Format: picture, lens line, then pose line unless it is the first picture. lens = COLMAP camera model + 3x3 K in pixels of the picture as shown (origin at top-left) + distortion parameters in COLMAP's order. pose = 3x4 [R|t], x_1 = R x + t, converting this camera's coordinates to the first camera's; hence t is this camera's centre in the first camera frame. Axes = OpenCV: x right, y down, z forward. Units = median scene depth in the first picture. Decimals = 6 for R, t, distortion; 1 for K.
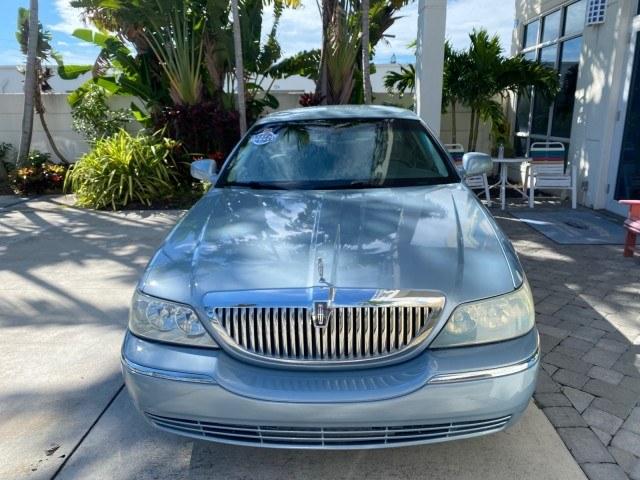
lens RADIAL K [[488.1, 0, 319.2], [0, 488.1, 234.2], [0, 0, 1]] dist [0.010630, 0.002544]
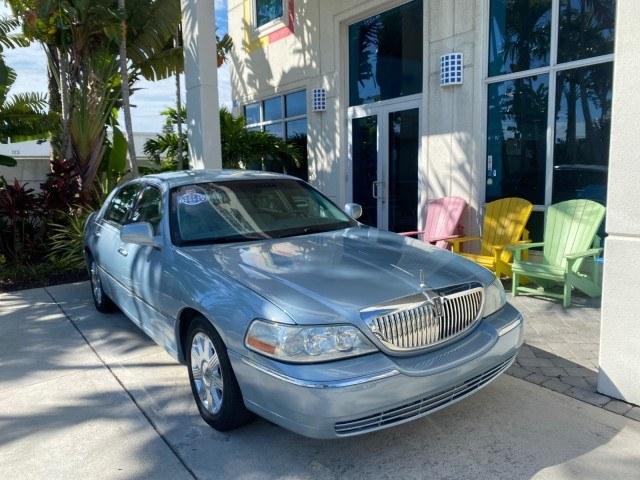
lens RADIAL K [[487.4, 0, 308.6], [0, 487.4, 238.2], [0, 0, 1]] dist [0.006608, 0.003460]
pose [[0.798603, -0.085165, 0.595803, -0.228022], [0.160273, 0.984285, -0.074132, 0.002848], [-0.580126, 0.154693, 0.799702, 0.013679]]
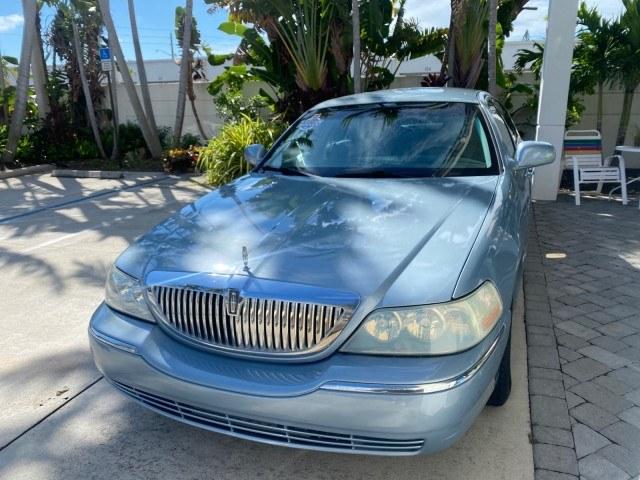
lens RADIAL K [[492.5, 0, 318.6], [0, 492.5, 227.0], [0, 0, 1]] dist [0.004181, 0.000444]
pose [[0.948797, 0.068175, -0.308442, 0.096070], [-0.063189, 0.997659, 0.026137, -0.005701], [0.309502, -0.005308, 0.950884, 0.018891]]
